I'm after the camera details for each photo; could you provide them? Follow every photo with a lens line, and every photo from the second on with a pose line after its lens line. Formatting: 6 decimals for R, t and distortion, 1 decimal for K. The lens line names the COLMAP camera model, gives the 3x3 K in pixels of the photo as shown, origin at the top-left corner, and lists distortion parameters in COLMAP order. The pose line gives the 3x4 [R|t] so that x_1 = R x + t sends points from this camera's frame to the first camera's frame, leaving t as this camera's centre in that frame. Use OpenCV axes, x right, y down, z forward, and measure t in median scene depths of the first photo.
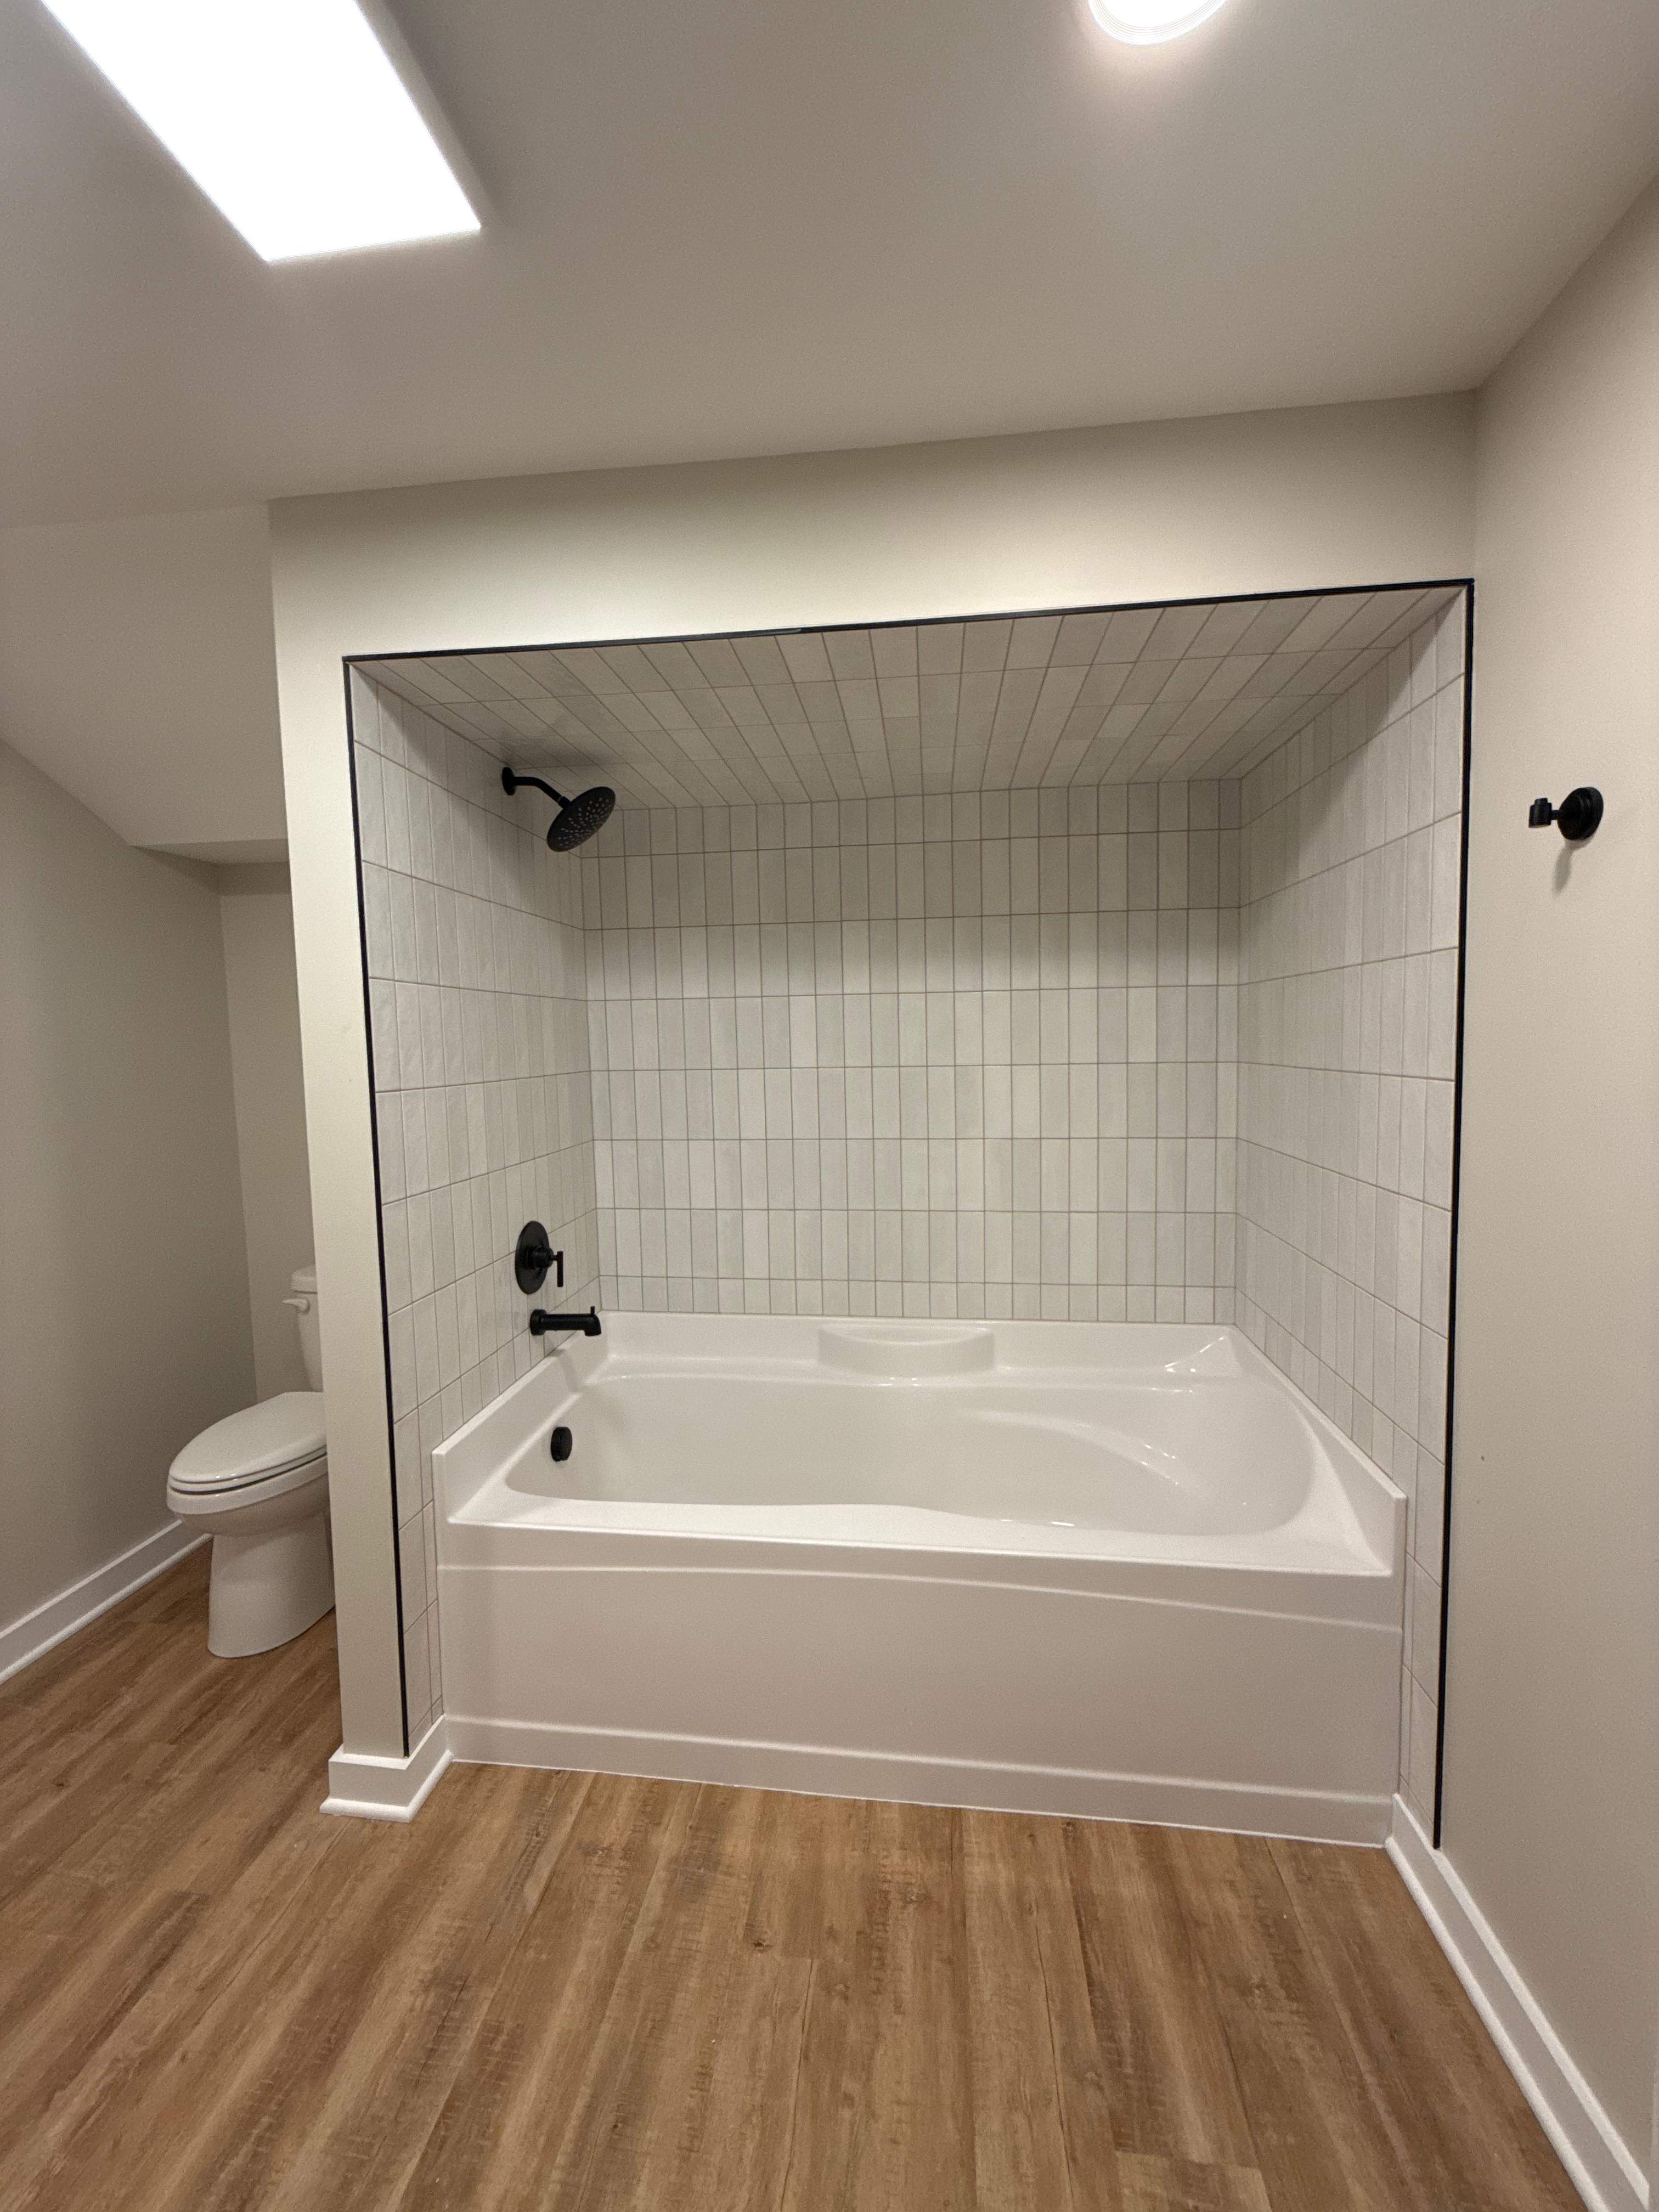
lens RADIAL K [[875.2, 0, 829.6], [0, 875.2, 1103.1], [0, 0, 1]] dist [-0.002624, 0.000806]
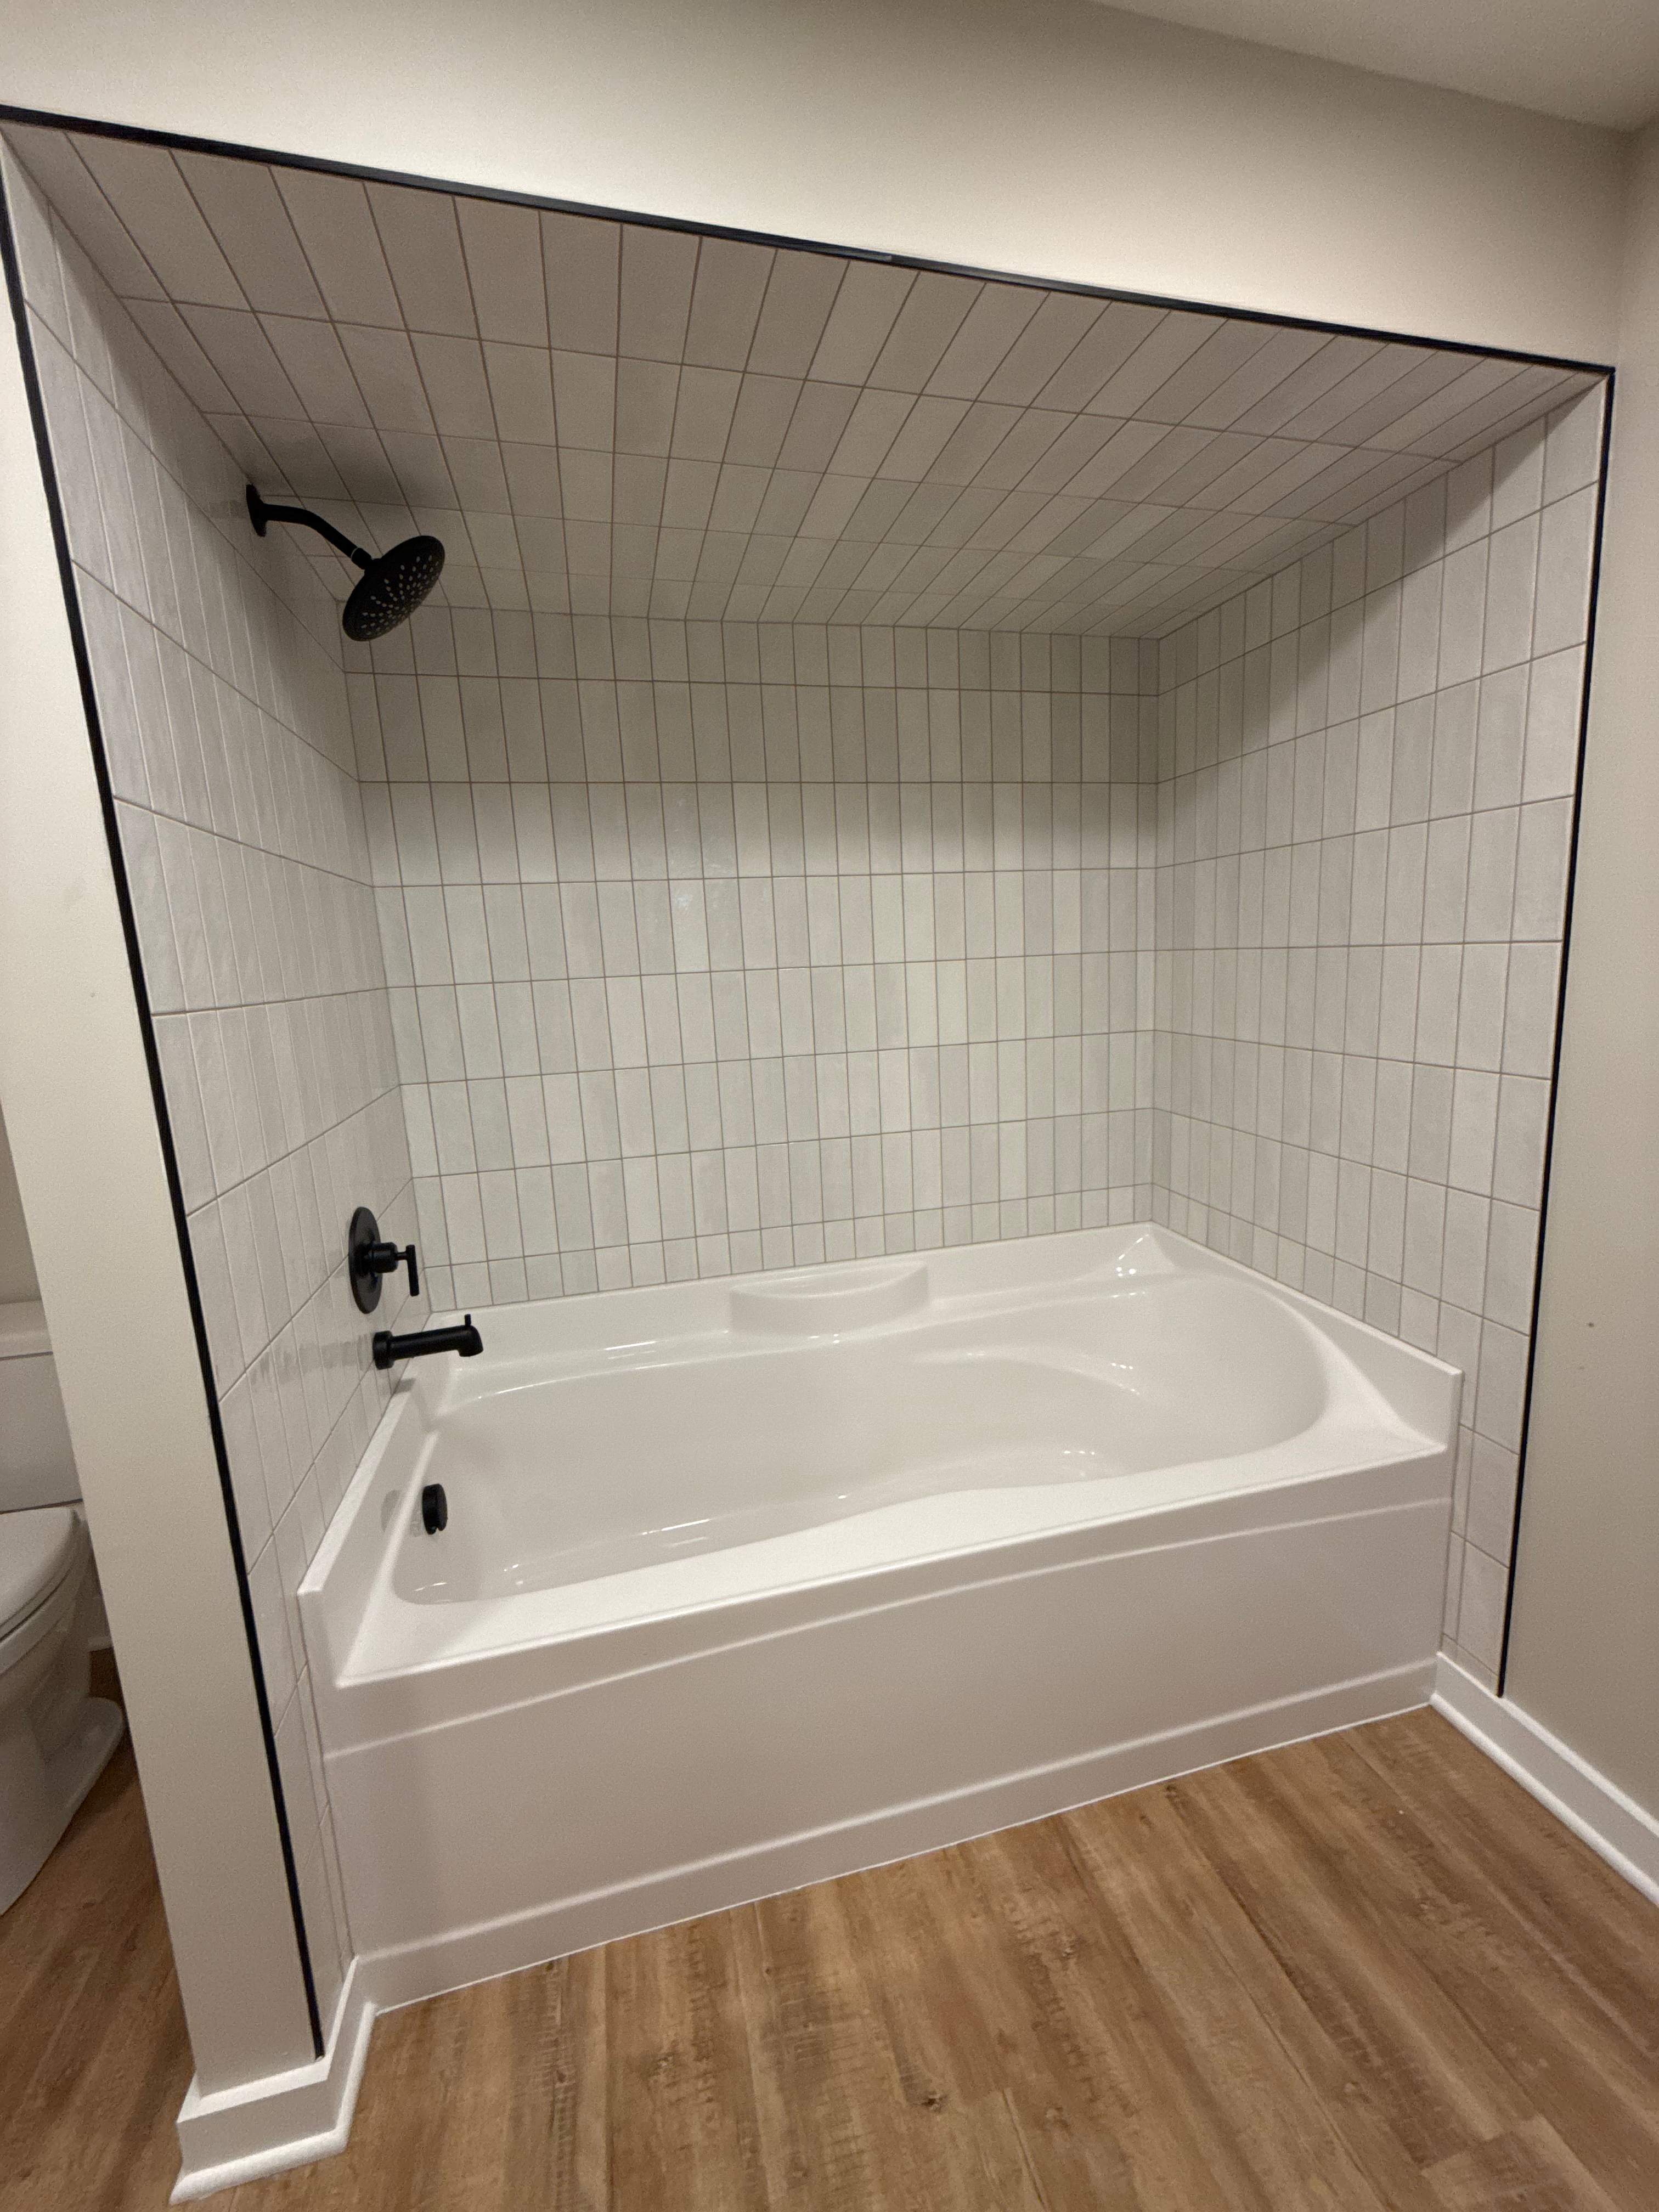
lens RADIAL K [[875.2, 0, 829.6], [0, 875.2, 1103.1], [0, 0, 1]] dist [-0.002624, 0.000806]
pose [[0.932908, -0.084071, 0.350163, -0.292302], [0.054289, 0.994088, 0.094033, 0.012946], [-0.355998, -0.068714, 0.931957, 0.308741]]
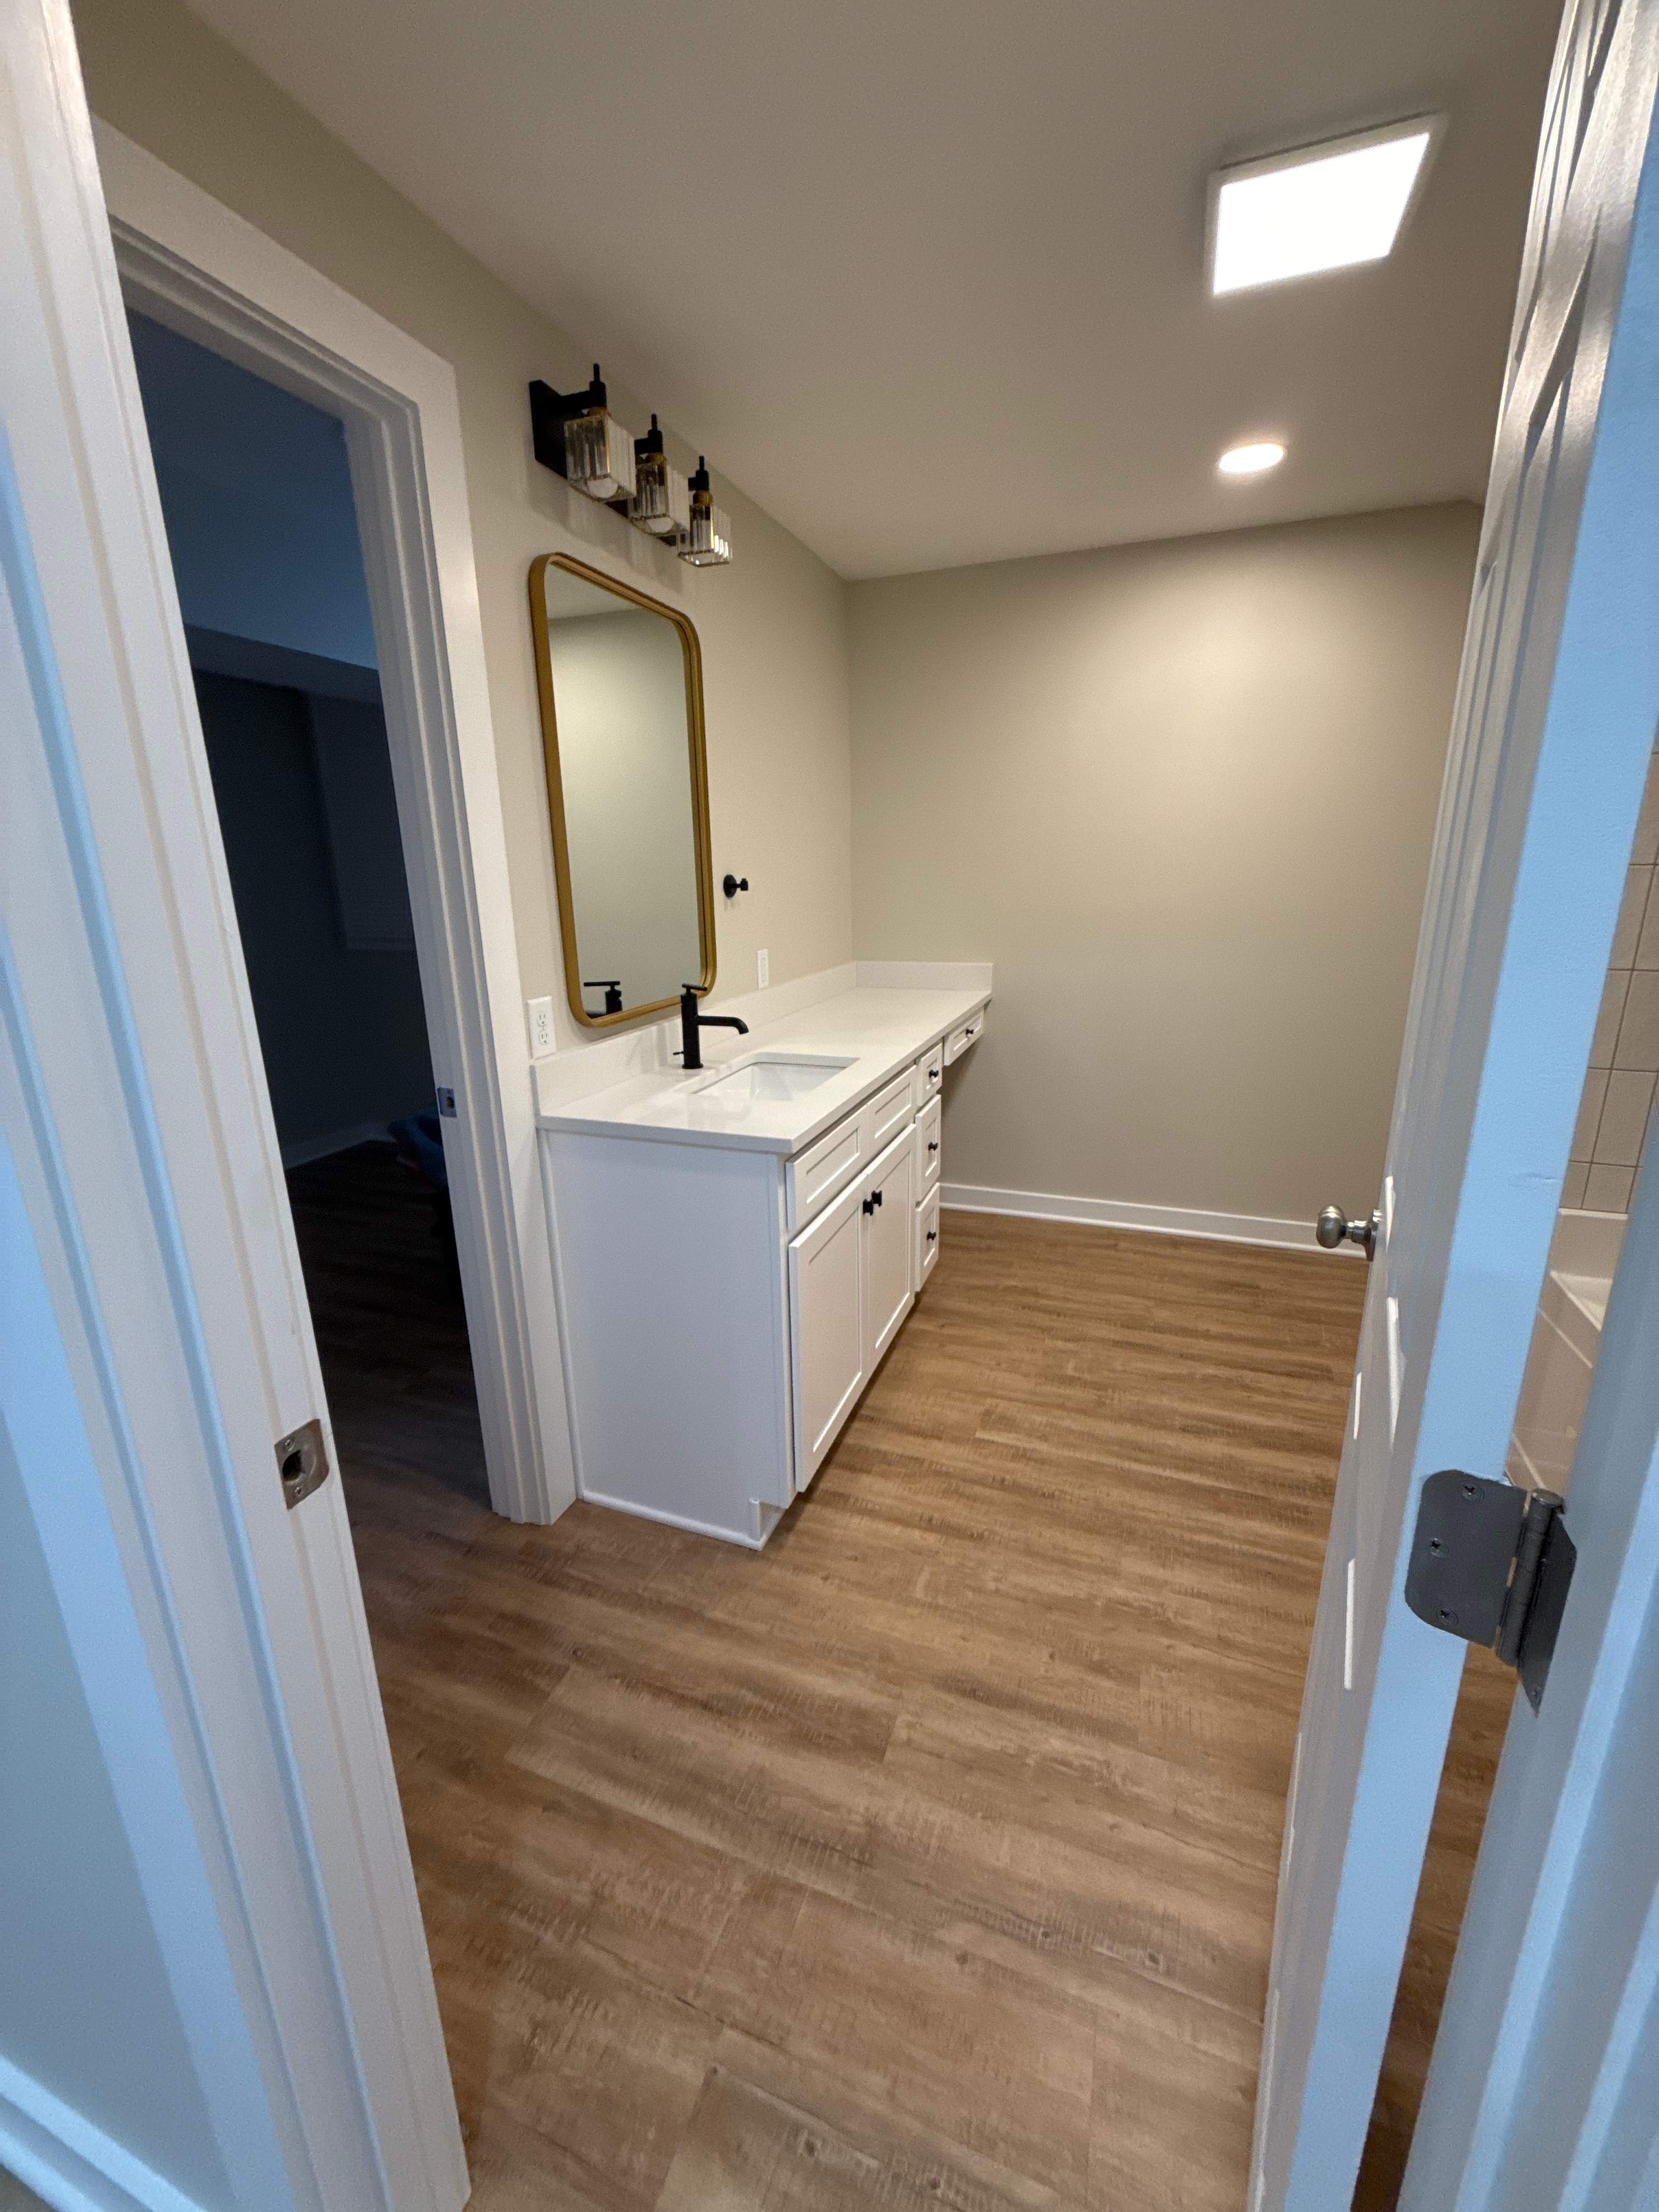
lens RADIAL K [[875.2, 0, 829.6], [0, 875.2, 1103.1], [0, 0, 1]] dist [-0.002624, 0.000806]
pose [[-0.238708, 0.272071, -0.932199, 0.759446], [-0.051194, 0.955090, 0.291861, -0.000154], [0.969741, 0.117393, -0.214059, 0.335987]]
